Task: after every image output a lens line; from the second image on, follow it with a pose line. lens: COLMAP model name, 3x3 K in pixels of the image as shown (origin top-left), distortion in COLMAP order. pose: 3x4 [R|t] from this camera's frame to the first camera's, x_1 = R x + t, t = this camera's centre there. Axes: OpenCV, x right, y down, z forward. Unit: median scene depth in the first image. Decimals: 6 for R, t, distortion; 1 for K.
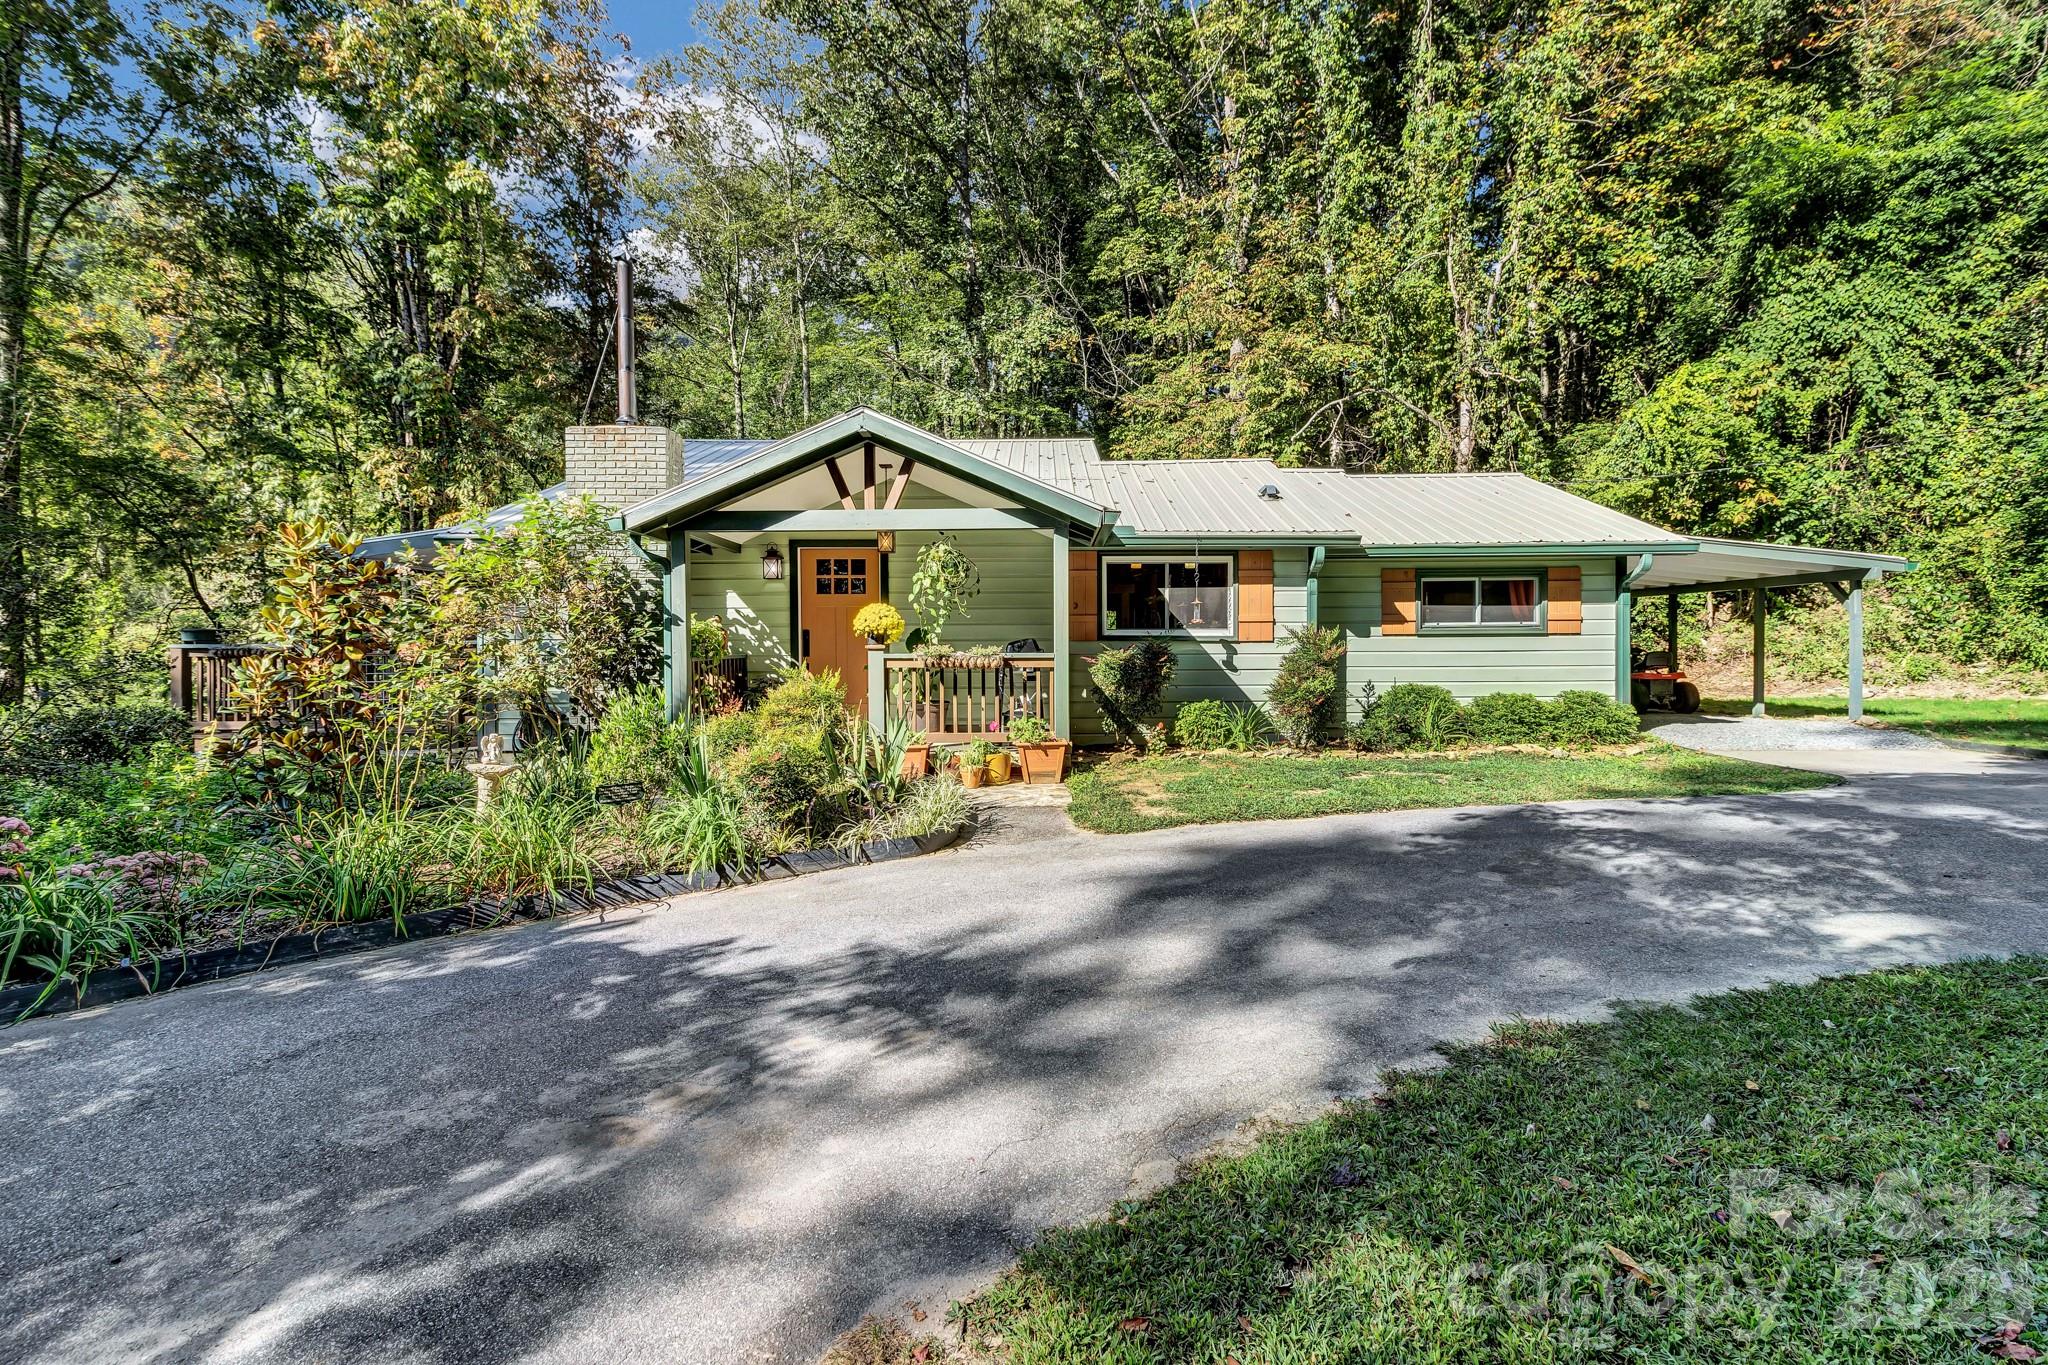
lens RADIAL K [[952.3, 0, 1030.1], [0, 952.3, 651.4], [0, 0, 1]] dist [0.002561, 0.001228]
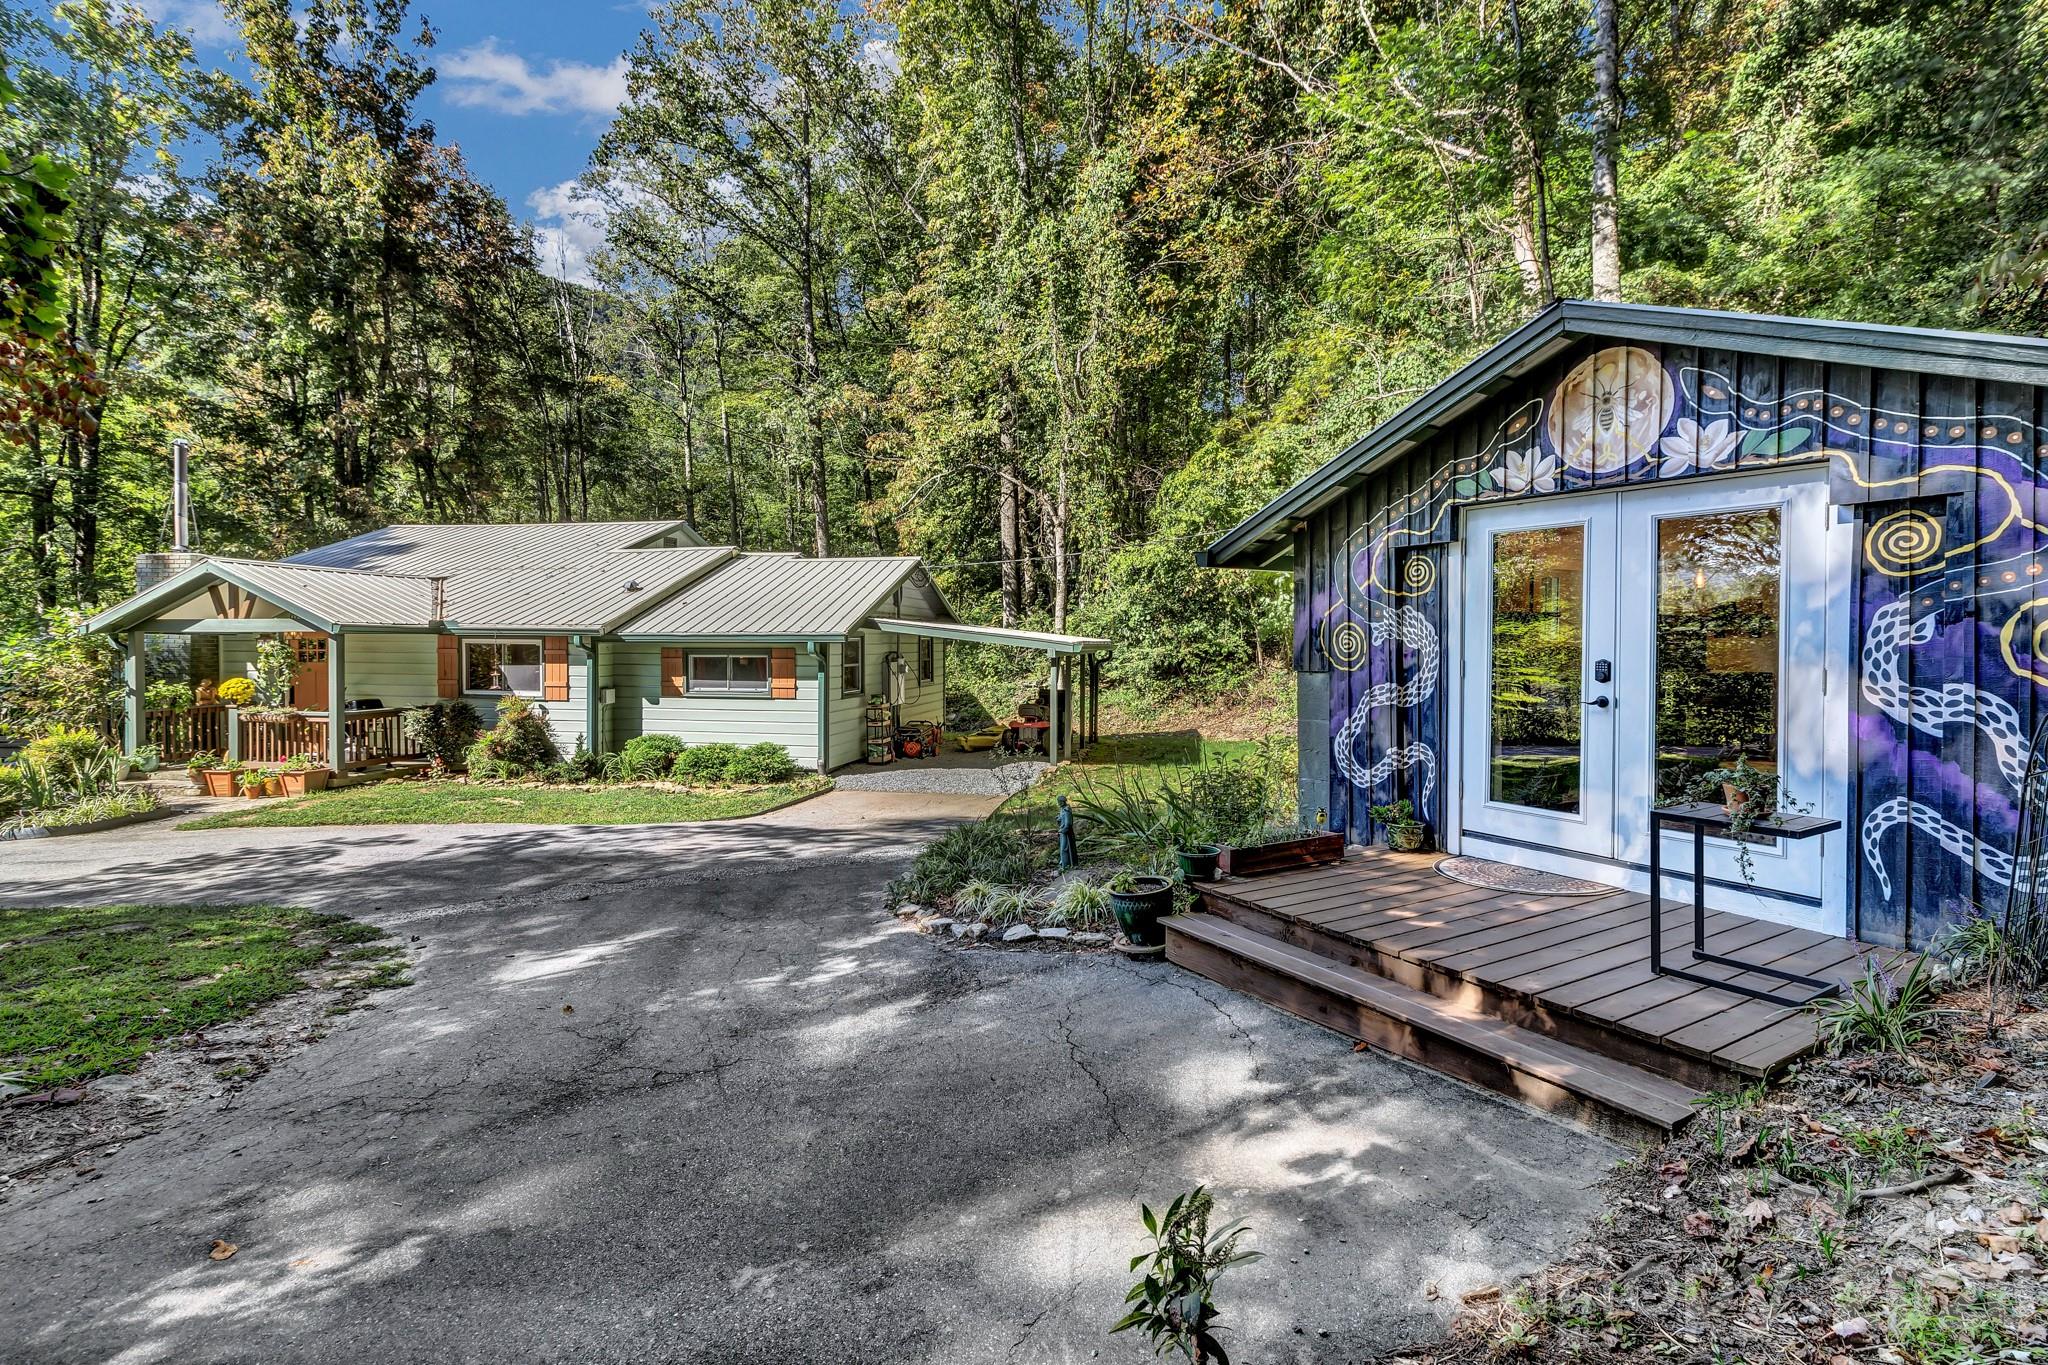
lens RADIAL K [[952.3, 0, 1030.1], [0, 952.3, 651.4], [0, 0, 1]] dist [0.002561, 0.001228]
pose [[0.980991, 0.017855, -0.193230, 1.151913], [-0.016613, 0.999830, 0.008046, -0.104512], [0.193340, -0.004683, 0.981121, -0.239902]]
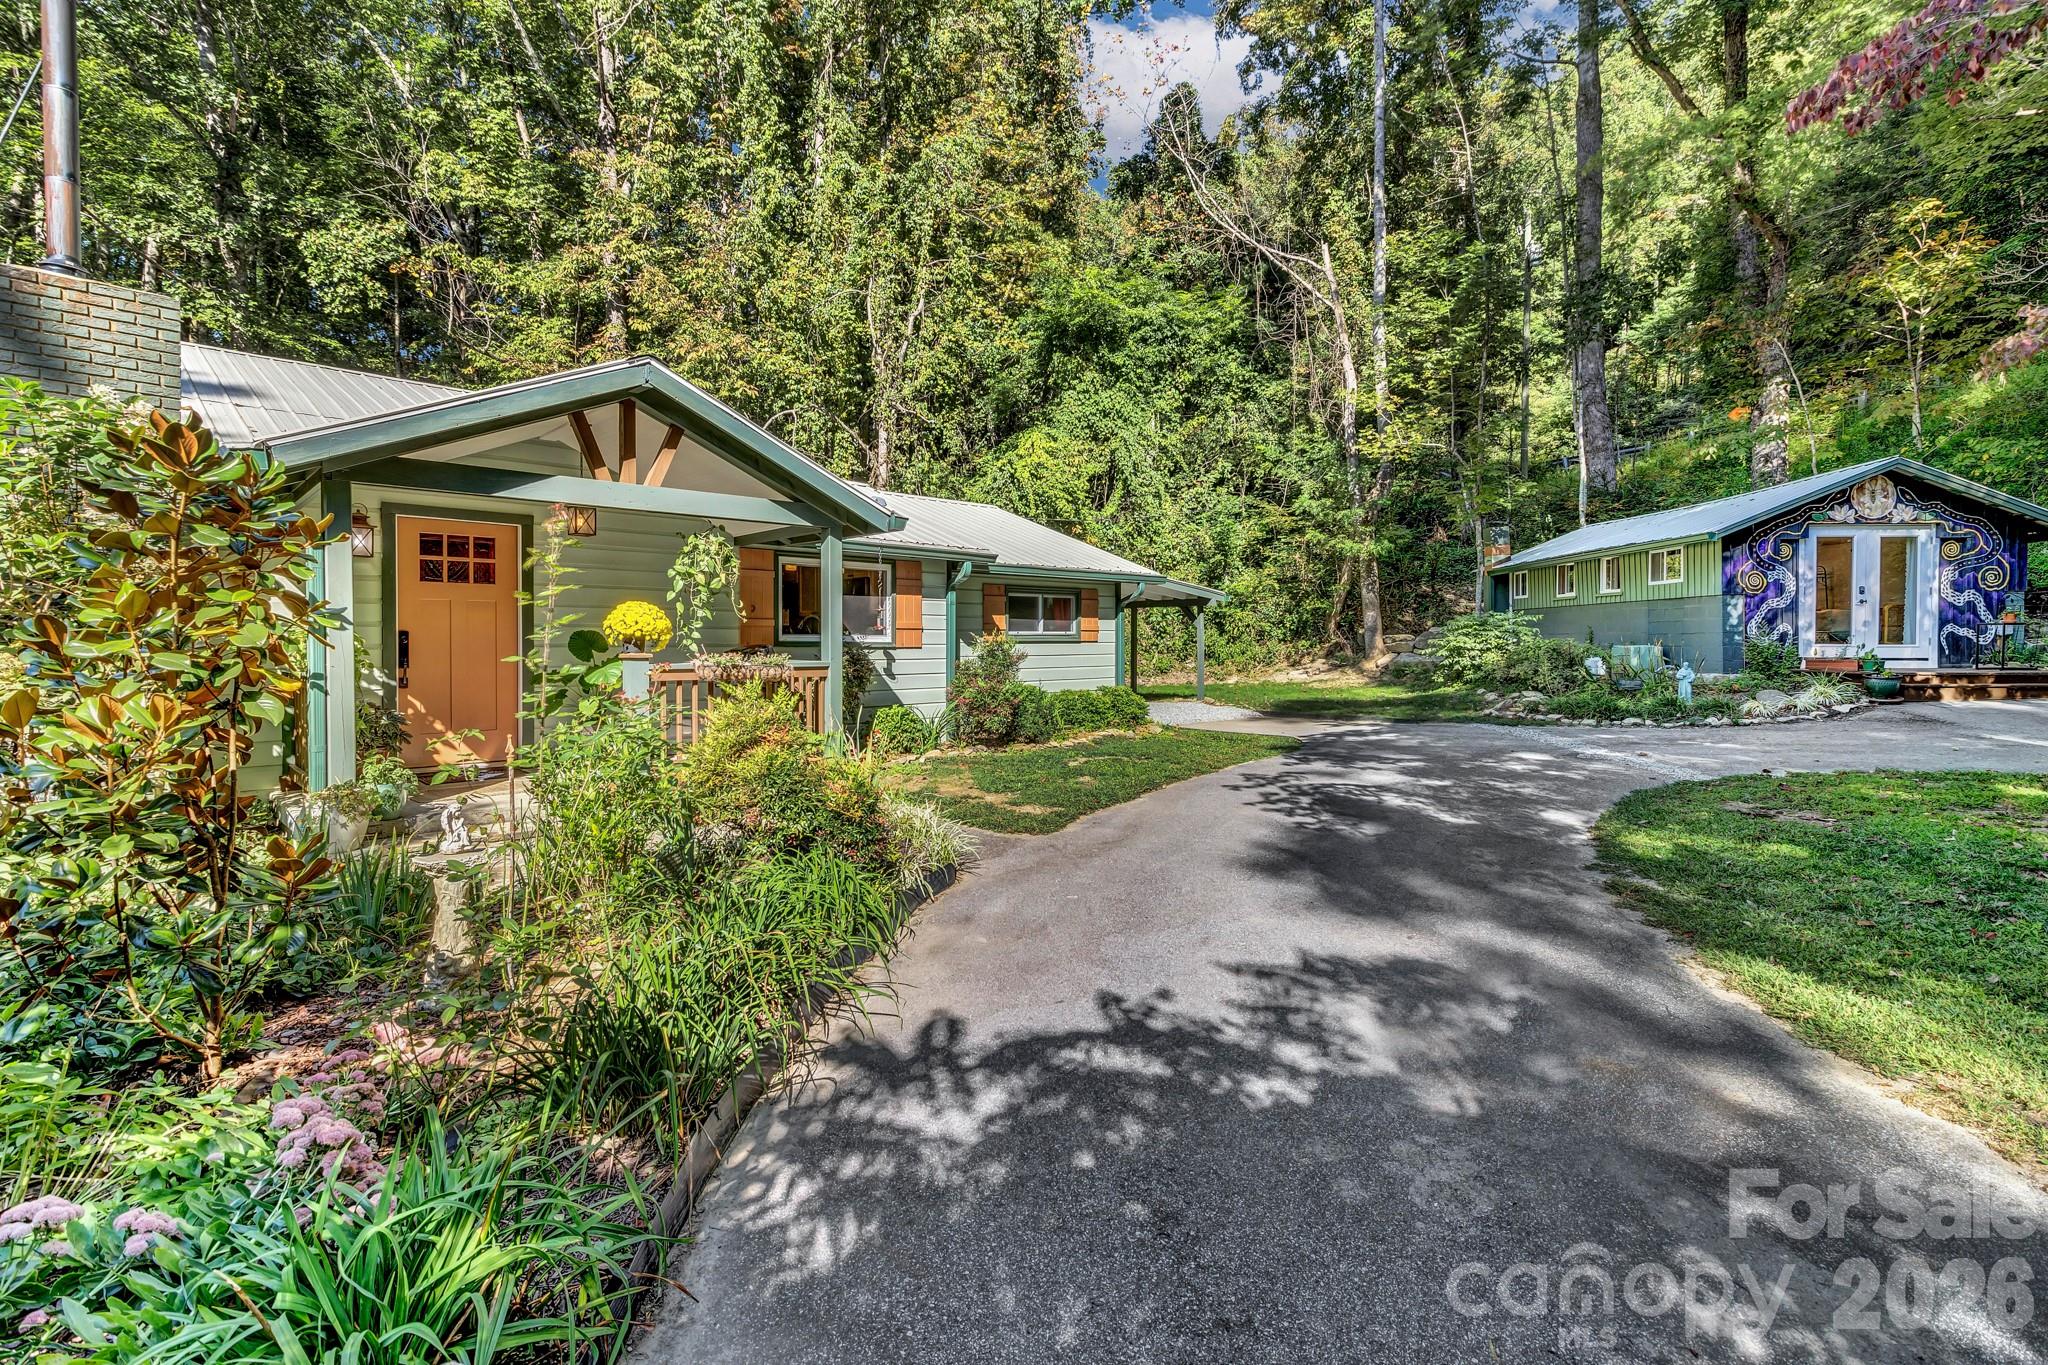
lens RADIAL K [[938.8, 0, 1022.0], [0, 938.8, 654.5], [0, 0, 1]] dist [0.003494, -0.000181]
pose [[0.712056, -0.002082, 0.702120, -0.385387], [-0.004902, 0.999956, 0.007937, -0.012250], [-0.702106, -0.009093, 0.712014, 0.167334]]
